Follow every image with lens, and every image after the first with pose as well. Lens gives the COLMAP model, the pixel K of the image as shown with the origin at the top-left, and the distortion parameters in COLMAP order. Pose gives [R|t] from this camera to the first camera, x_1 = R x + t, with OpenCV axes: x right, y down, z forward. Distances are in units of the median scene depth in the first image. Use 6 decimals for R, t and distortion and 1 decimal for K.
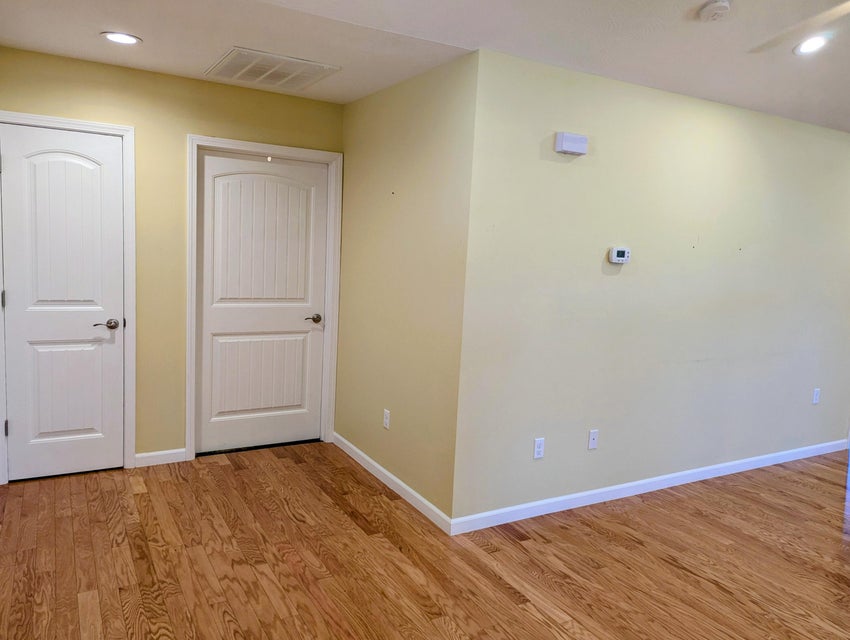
lens RADIAL K [[609.8, 0, 439.7], [0, 609.8, 318.9], [0, 0, 1]] dist [0.059440, -0.050234]
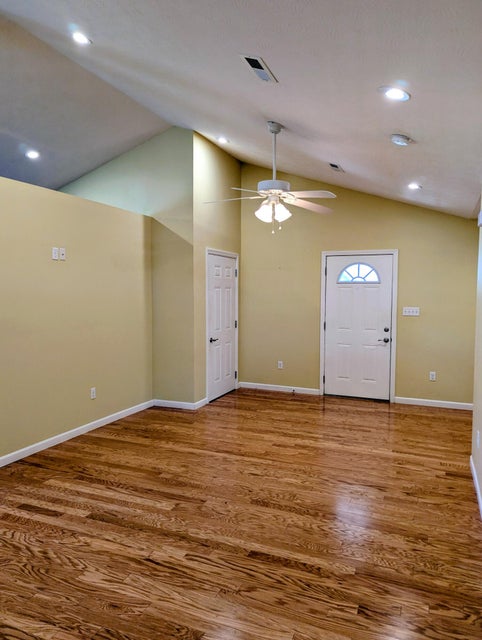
lens RADIAL K [[459.1, 0, 236.9], [0, 459.1, 321.3], [0, 0, 1]] dist [0.059440, -0.050234]
pose [[-0.802846, -0.013909, -0.596025, 1.323051], [-0.115032, 0.984556, 0.131973, -0.136216], [0.584984, 0.174516, -0.792046, 1.581500]]
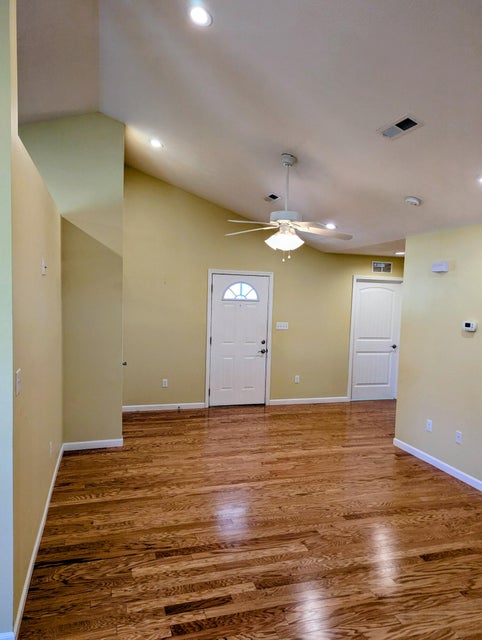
lens RADIAL K [[459.1, 0, 236.2], [0, 459.1, 320.1], [0, 0, 1]] dist [0.059440, -0.050234]
pose [[-0.231412, -0.004783, -0.972844, 1.833428], [-0.153735, 0.987603, 0.031714, -0.069431], [0.960632, 0.156899, -0.229279, 0.761822]]
